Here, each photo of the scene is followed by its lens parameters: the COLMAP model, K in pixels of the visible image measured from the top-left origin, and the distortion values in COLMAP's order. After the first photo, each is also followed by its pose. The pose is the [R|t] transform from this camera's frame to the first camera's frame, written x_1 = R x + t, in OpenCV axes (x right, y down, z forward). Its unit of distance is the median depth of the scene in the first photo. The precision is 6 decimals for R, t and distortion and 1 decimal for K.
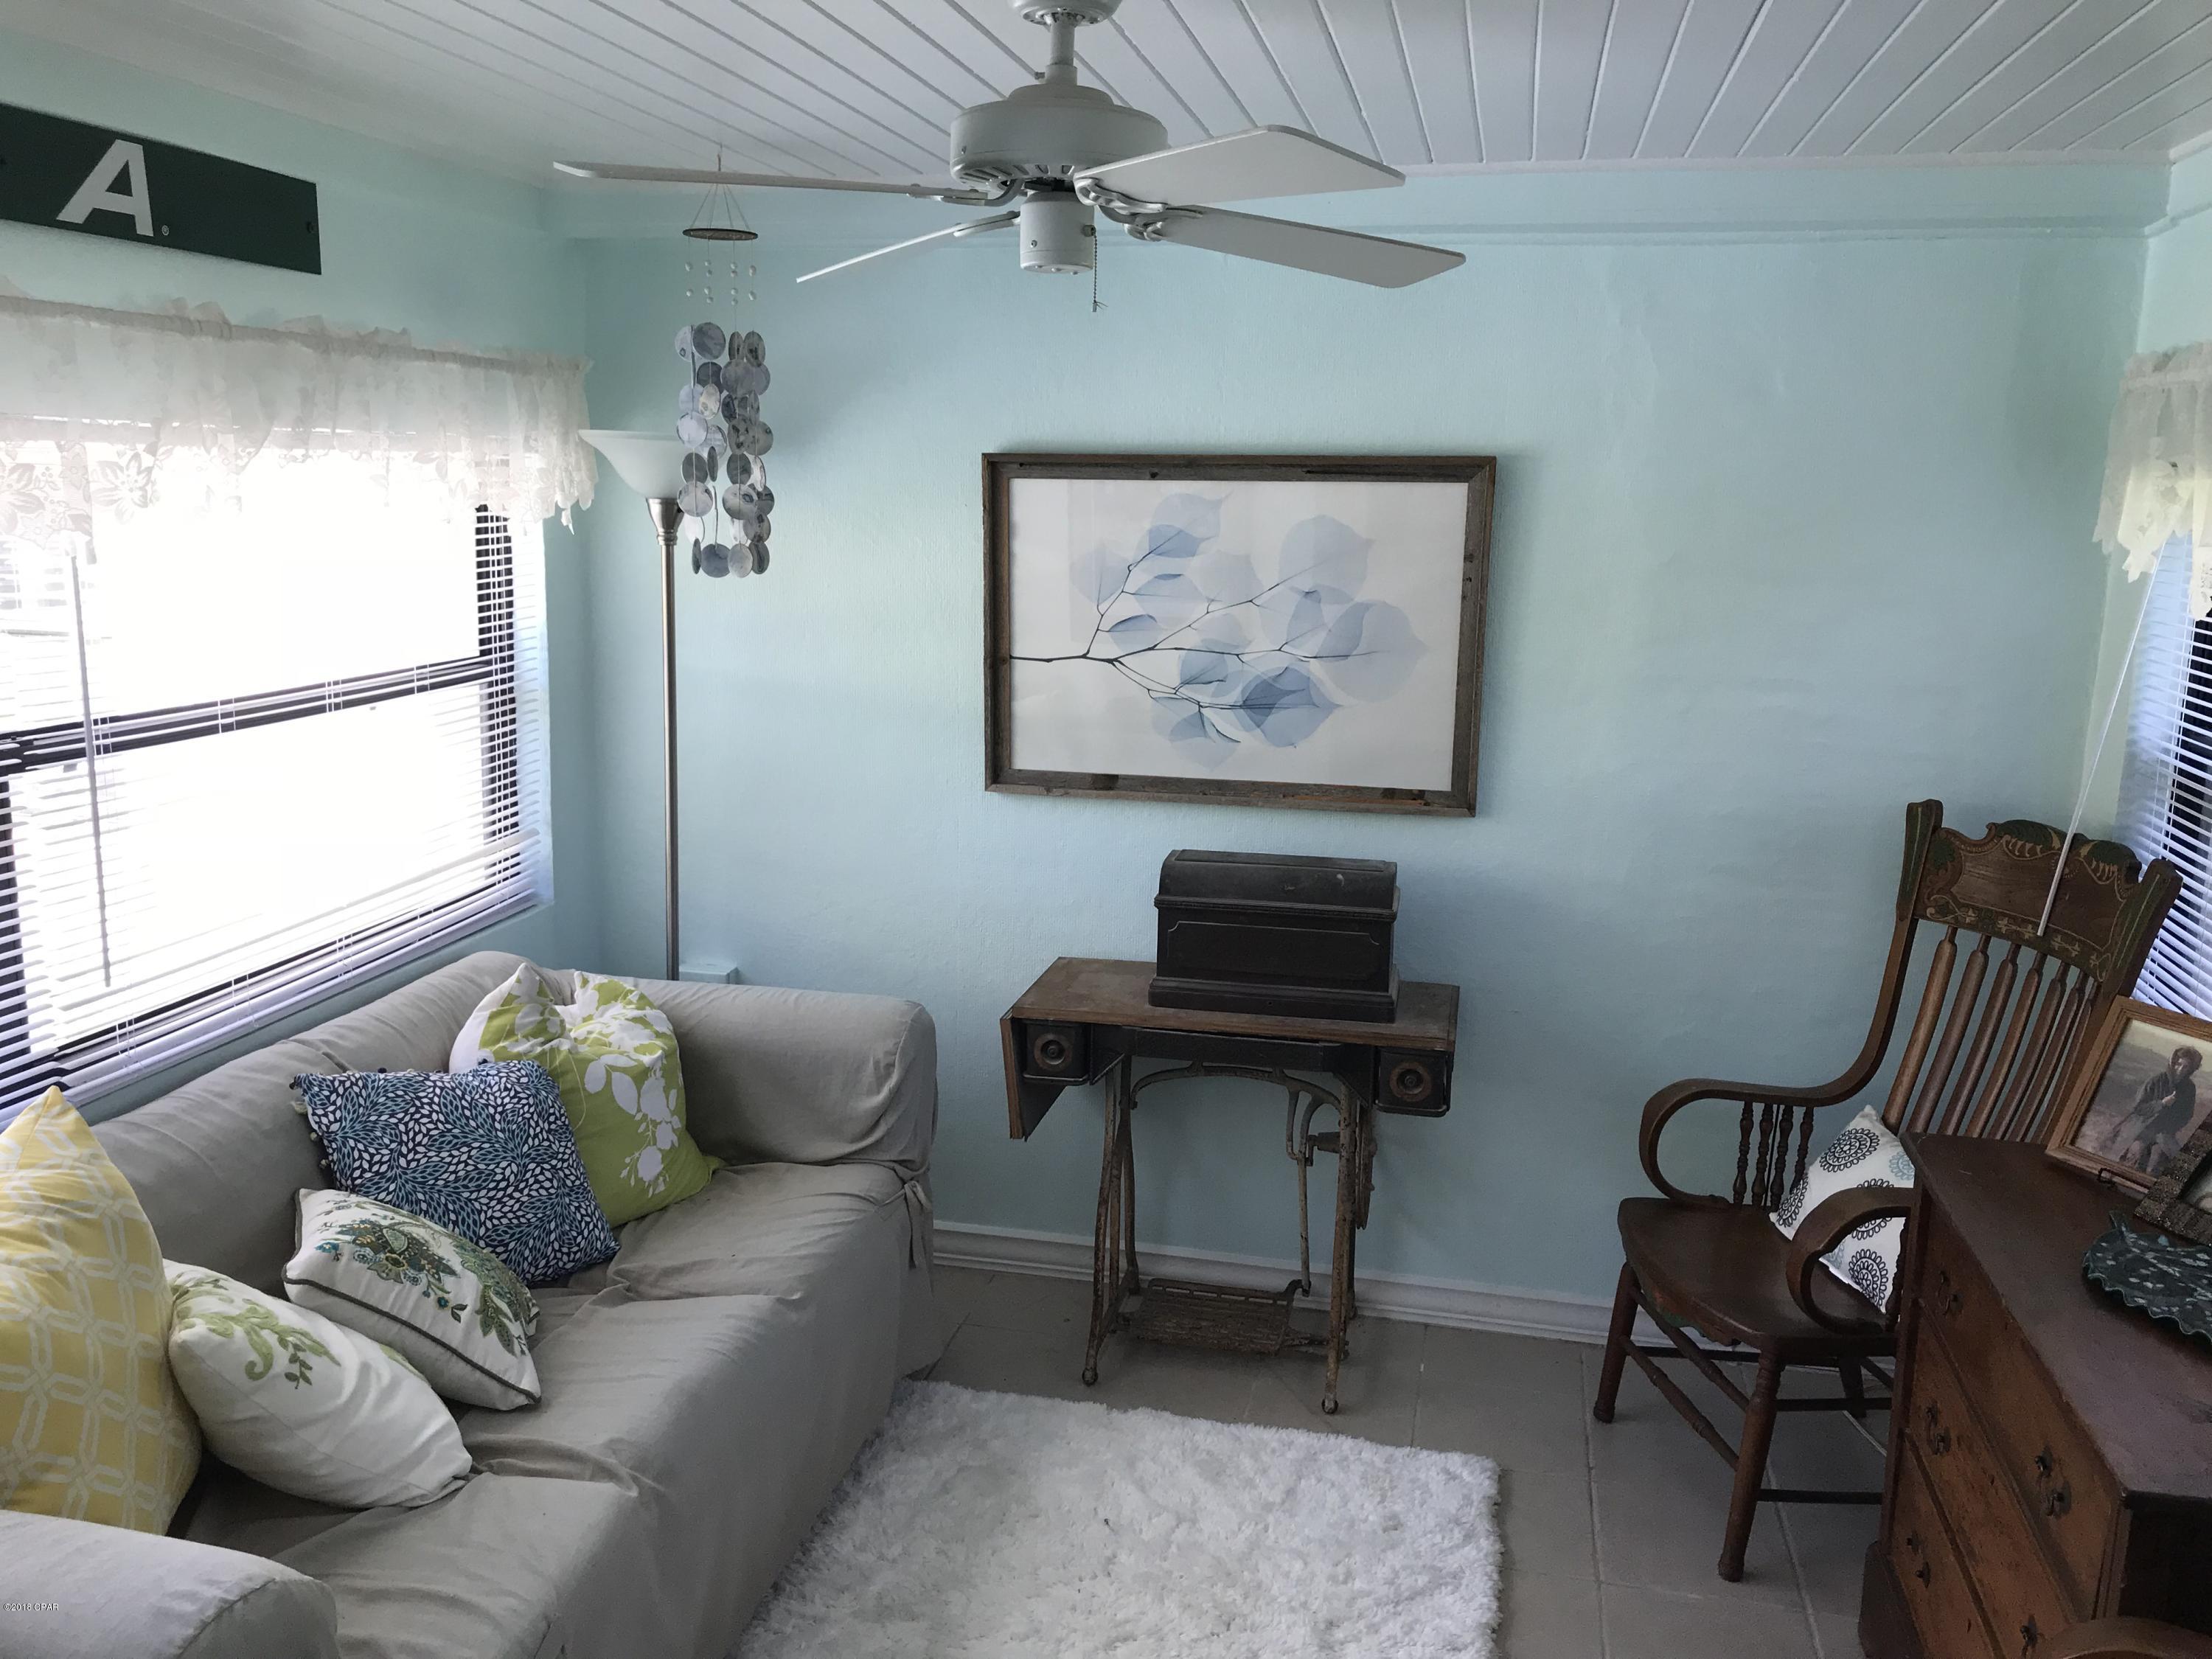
lens RADIAL K [[1813.3, 0, 1103.1], [0, 1813.3, 819.4], [0, 0, 1]] dist [0.034351, -0.046567]
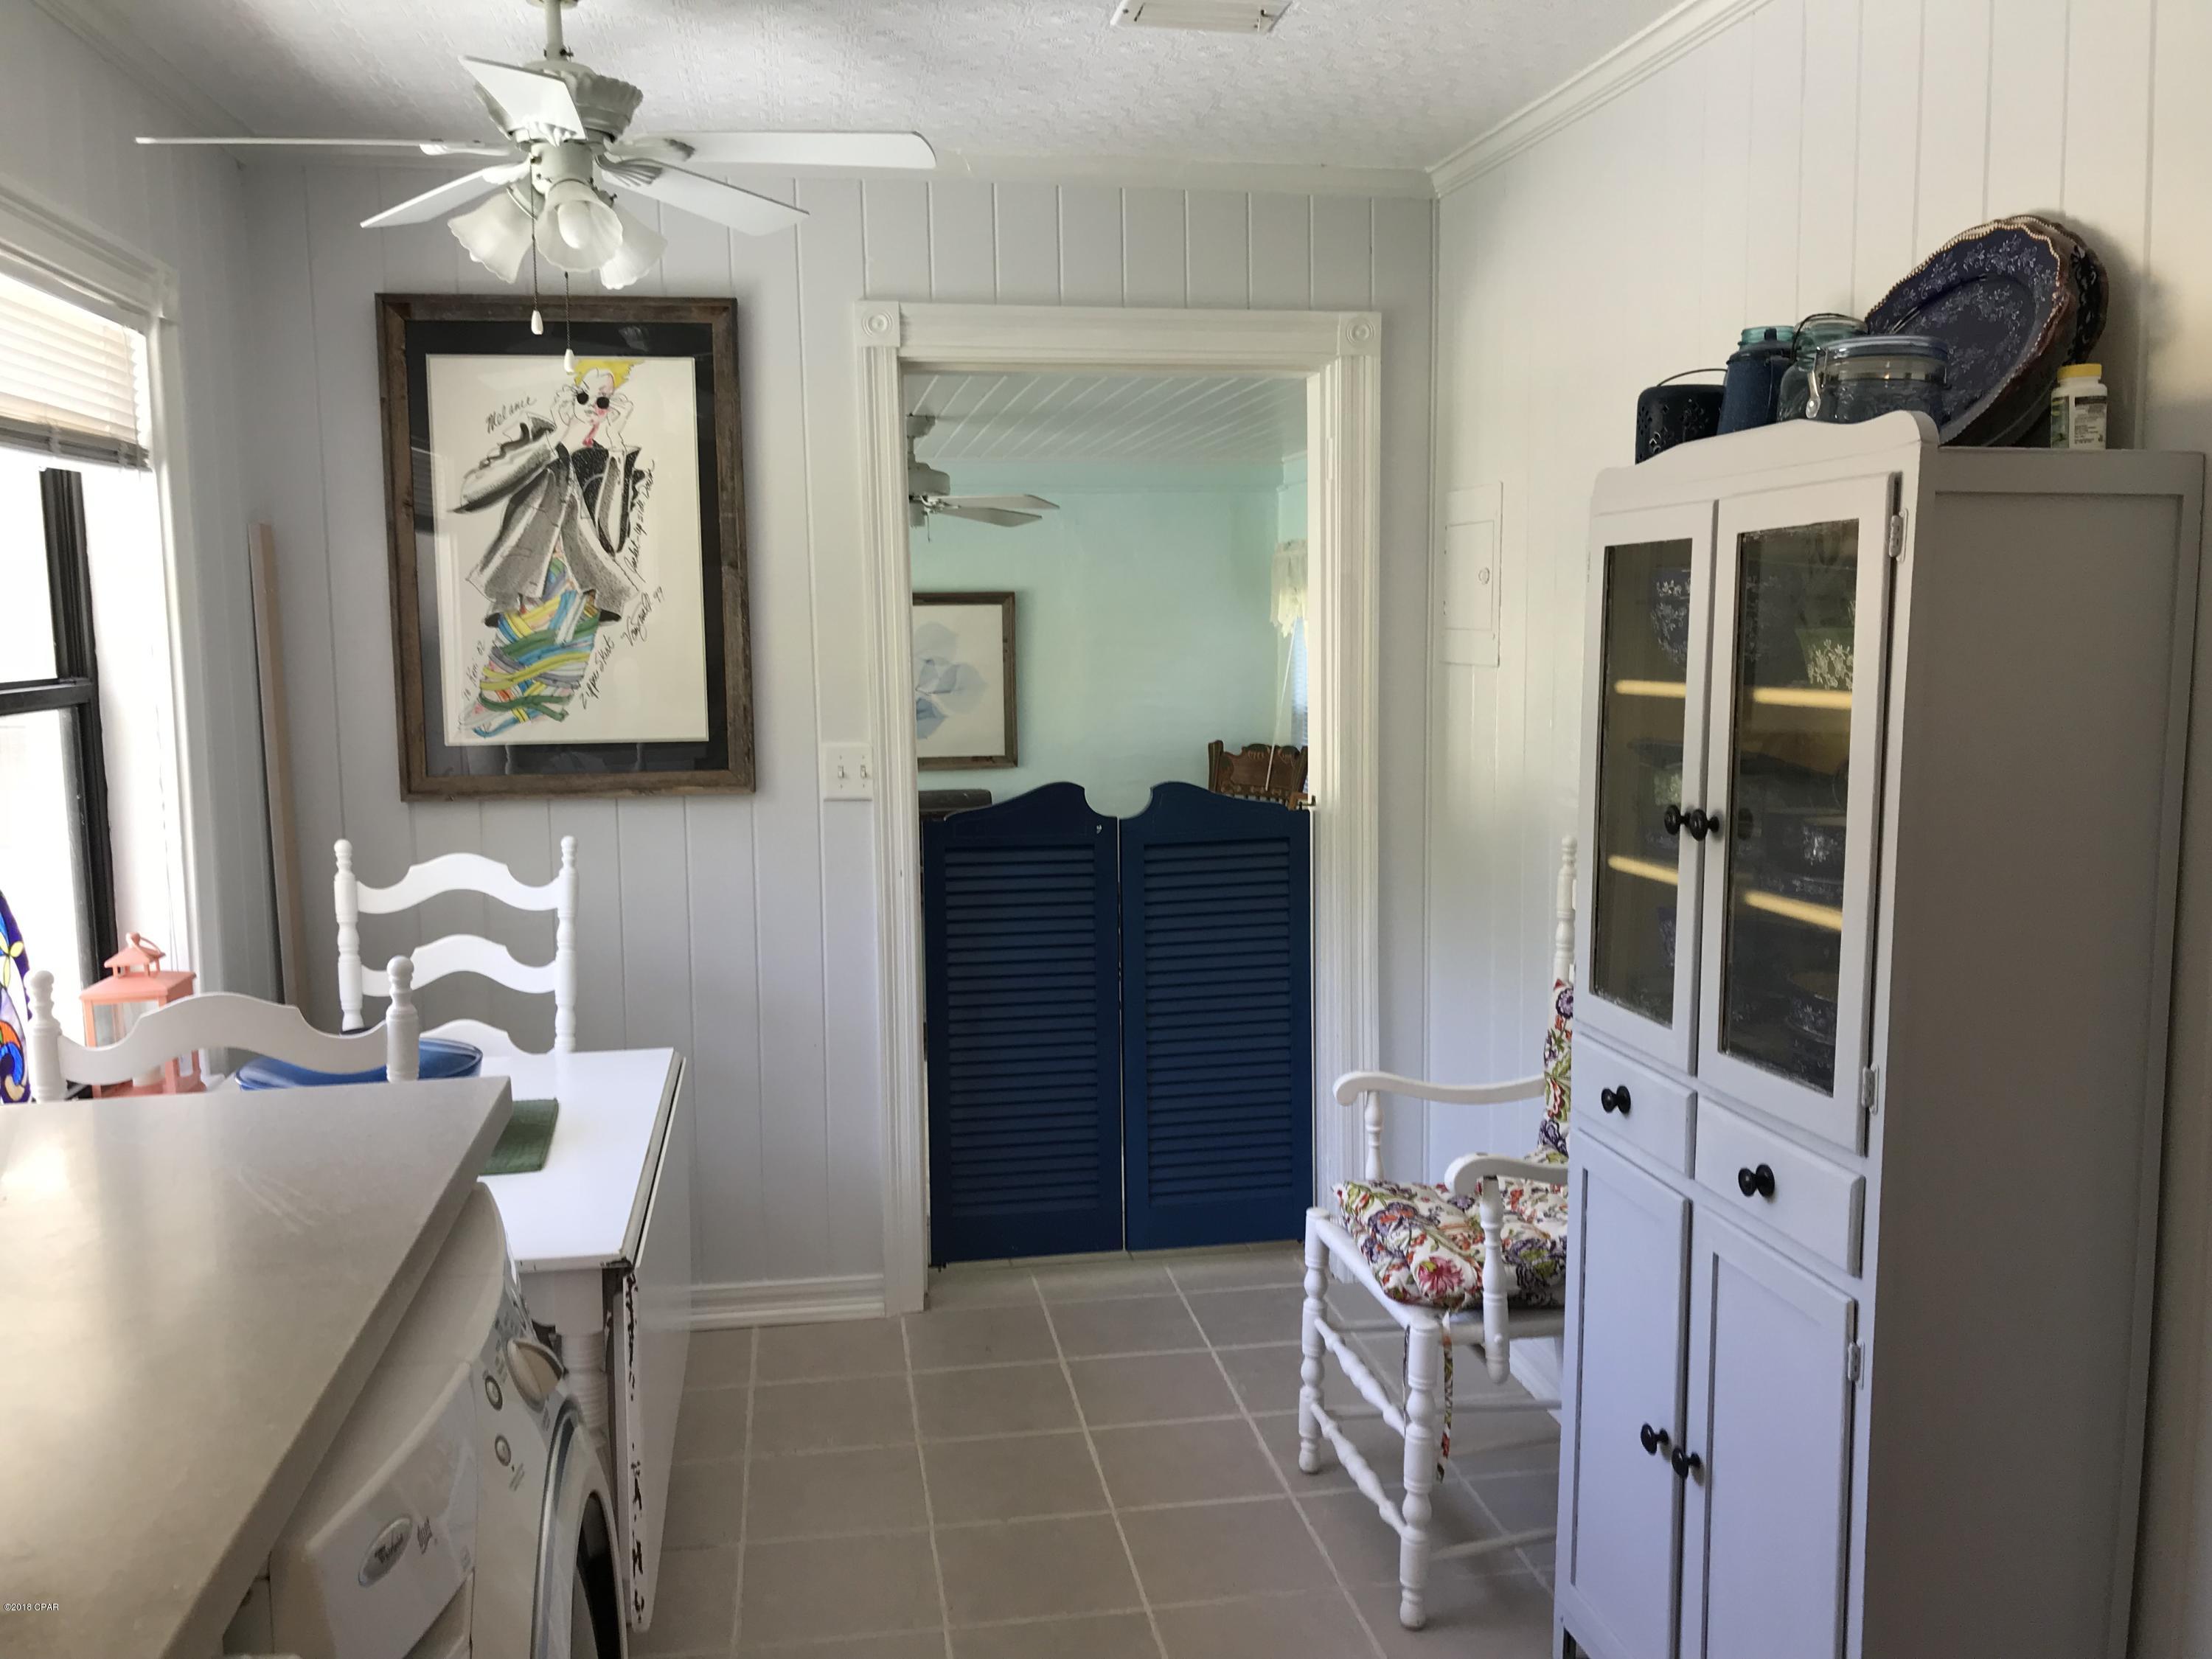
lens RADIAL K [[1813.3, 0, 1157.6], [0, 1813.3, 830.6], [0, 0, 1]] dist [0.034351, -0.046567]
pose [[0.916128, -0.075234, 0.393763, -0.492900], [0.101971, 0.993658, -0.047394, 0.196118], [-0.387700, 0.083571, 0.917989, -0.993797]]
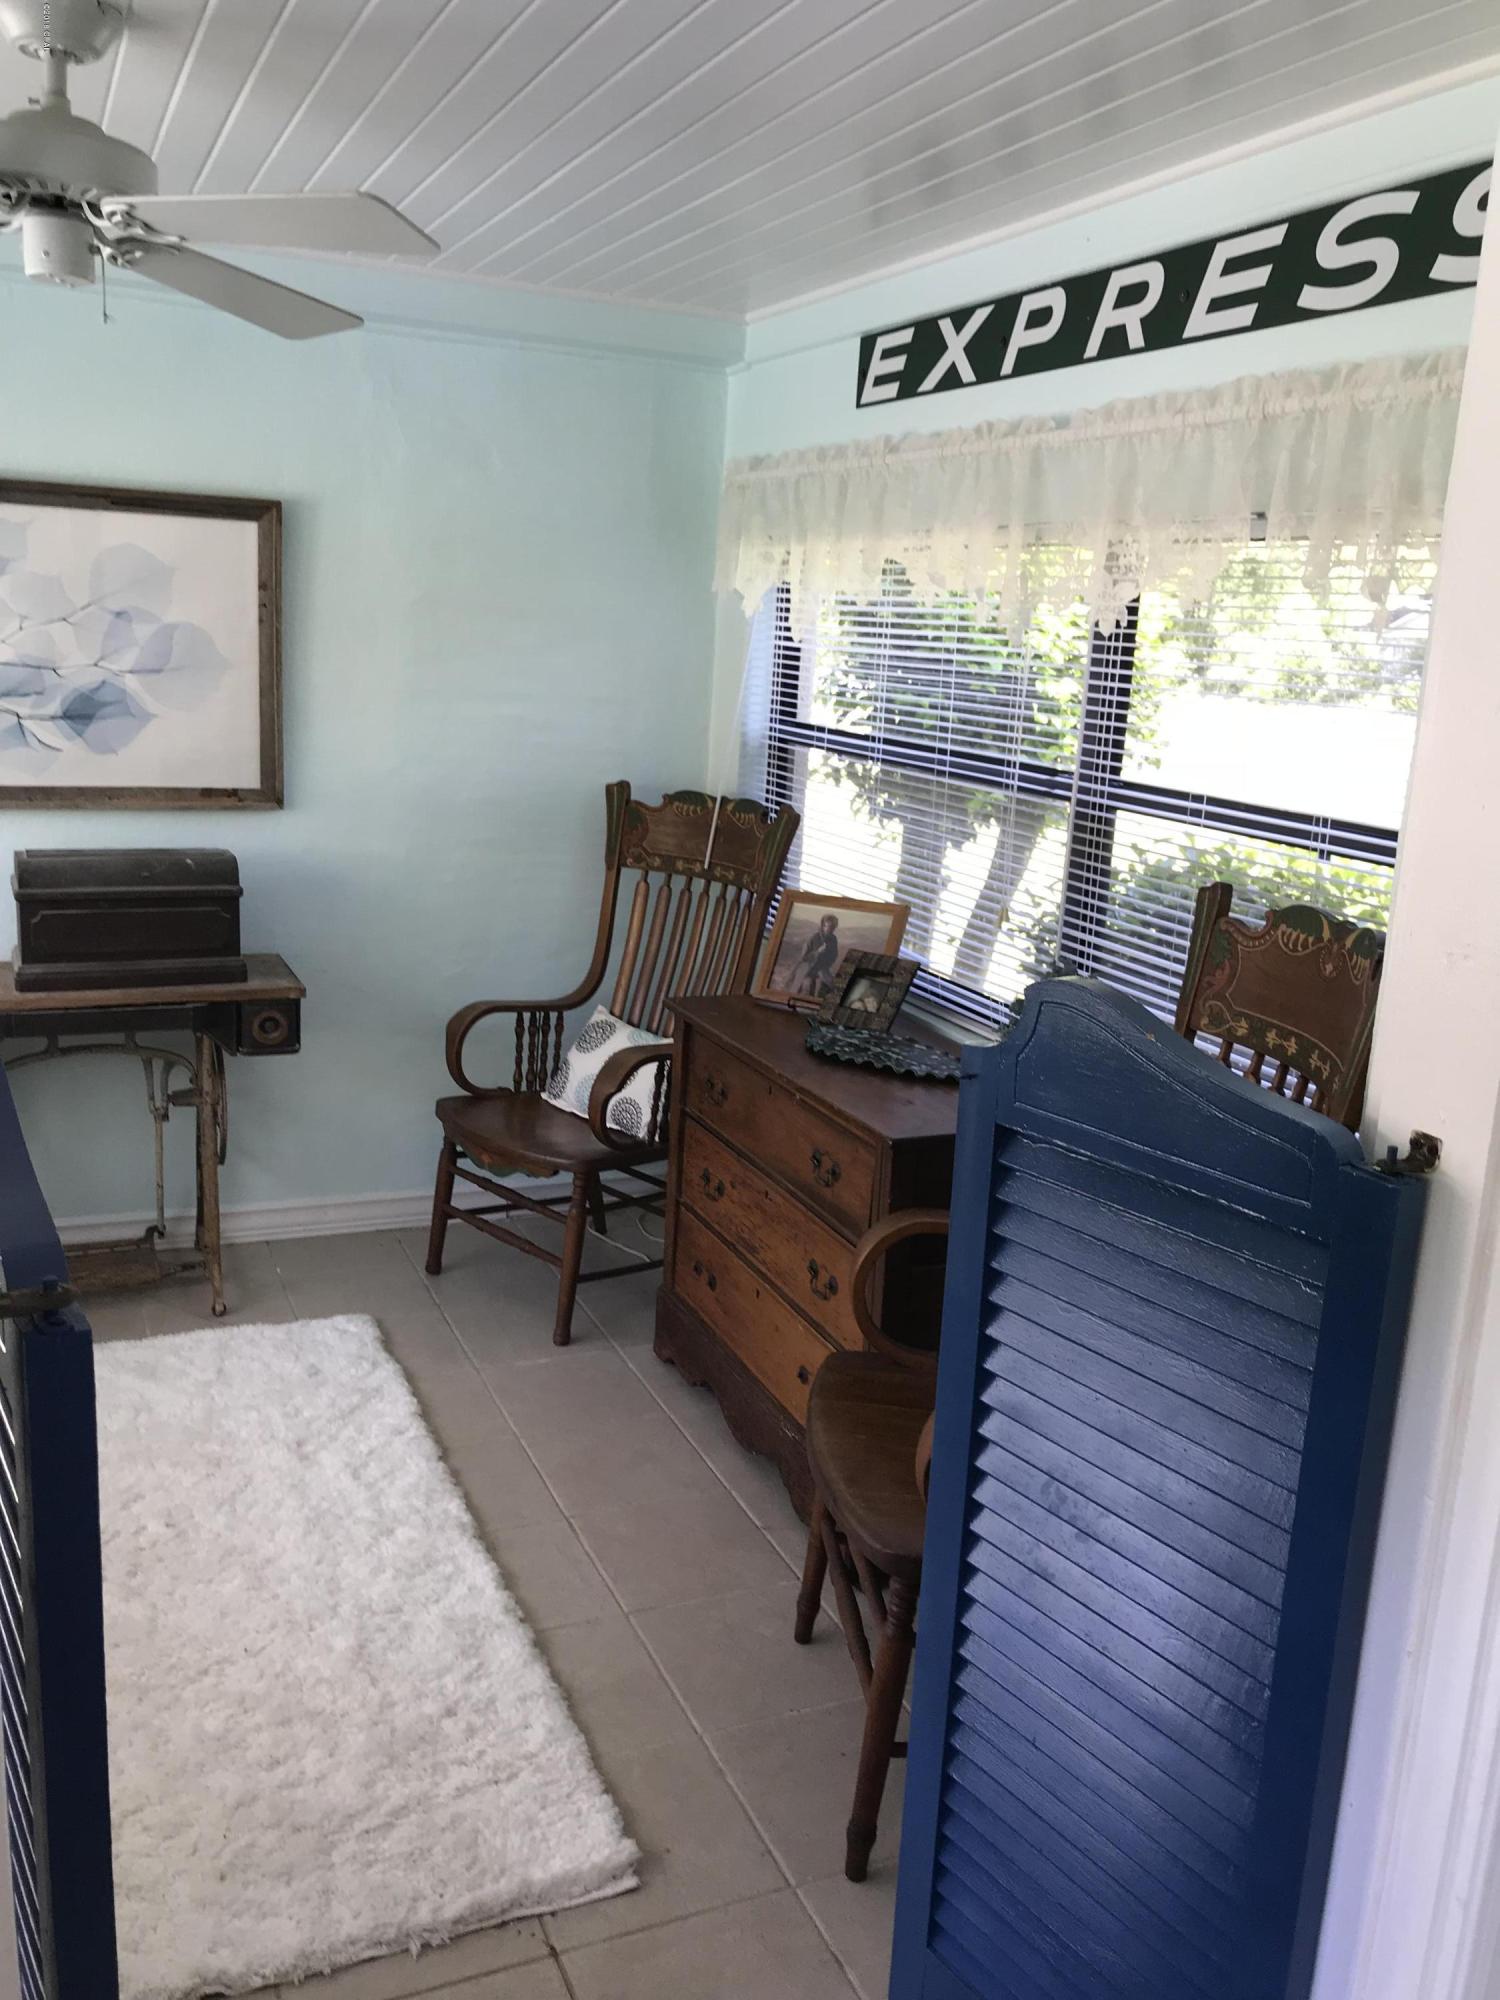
lens RADIAL K [[1639.5, 0, 778.4], [0, 1639.5, 1011.0], [0, 0, 1]] dist [0.034351, -0.046567]
pose [[0.798026, -0.109995, 0.592500, -0.205449], [0.065768, 0.993225, 0.095807, 0.051545], [-0.599024, -0.037490, 0.799853, -0.070084]]
